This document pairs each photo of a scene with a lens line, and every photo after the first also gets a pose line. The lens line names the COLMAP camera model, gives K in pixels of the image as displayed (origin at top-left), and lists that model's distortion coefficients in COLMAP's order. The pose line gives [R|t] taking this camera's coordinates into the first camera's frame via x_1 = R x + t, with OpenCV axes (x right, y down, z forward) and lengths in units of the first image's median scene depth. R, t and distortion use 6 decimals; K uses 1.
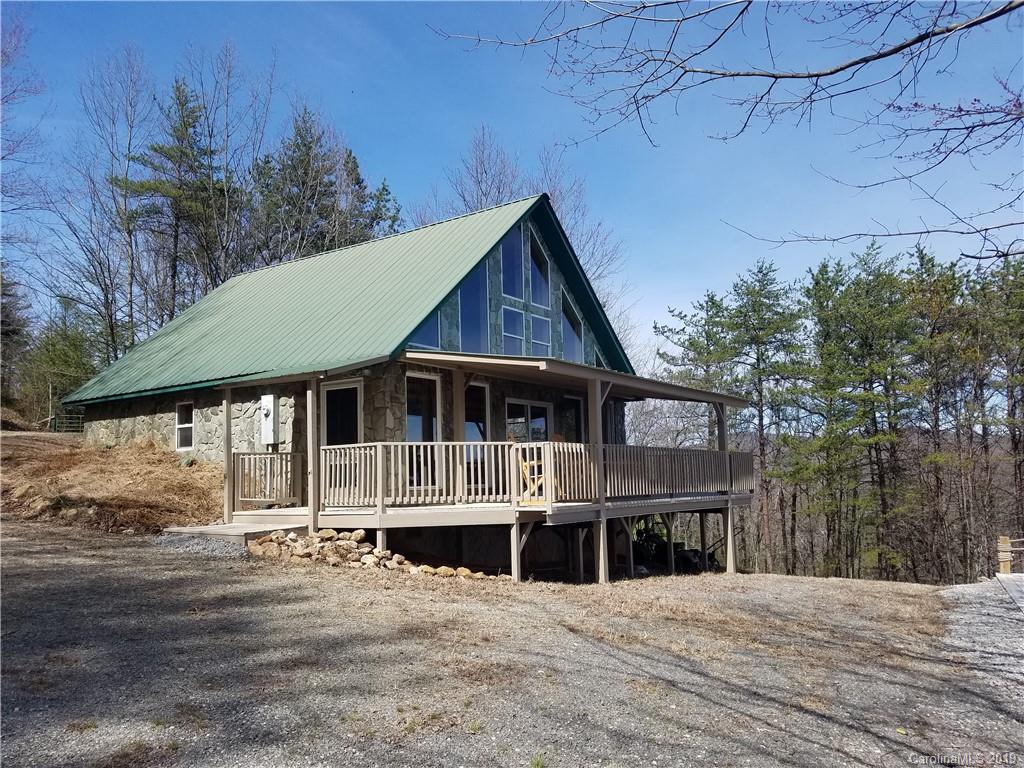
lens RADIAL K [[782.3, 0, 513.2], [0, 782.3, 417.9], [0, 0, 1]] dist [0.111710, -0.153648]
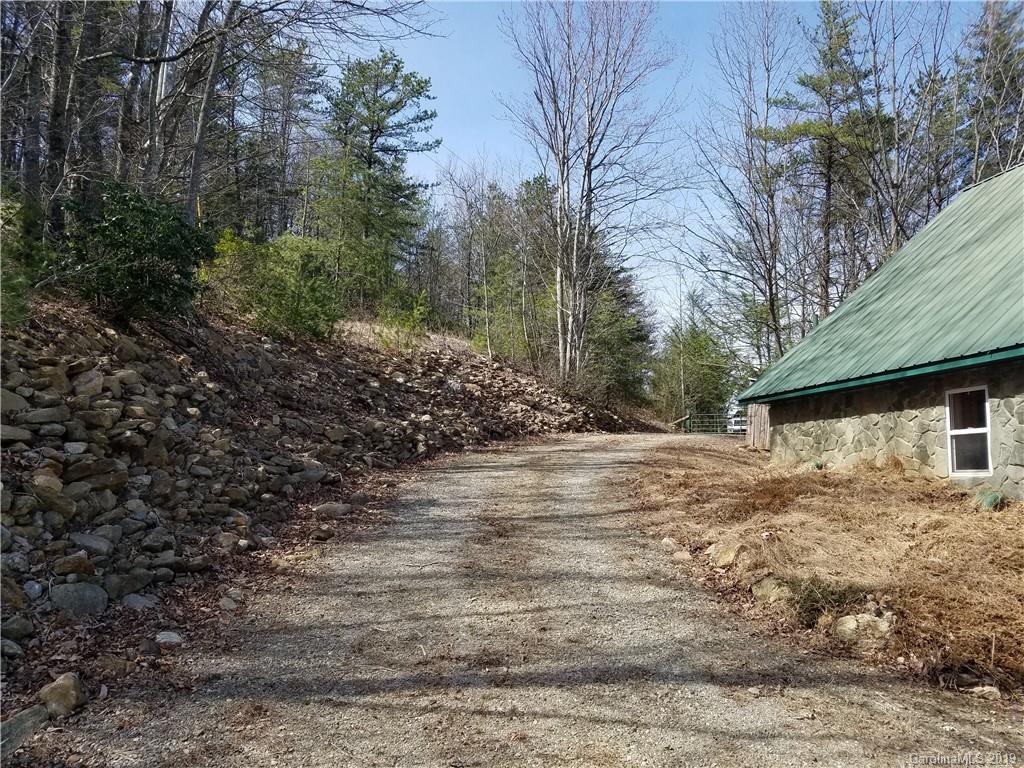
lens RADIAL K [[782.3, 0, 513.2], [0, 782.3, 417.9], [0, 0, 1]] dist [0.111710, -0.153648]
pose [[0.753572, -0.025079, -0.656887, -0.286115], [0.029608, 0.999553, -0.004196, -0.005972], [0.656699, -0.016287, 0.753977, 0.379716]]
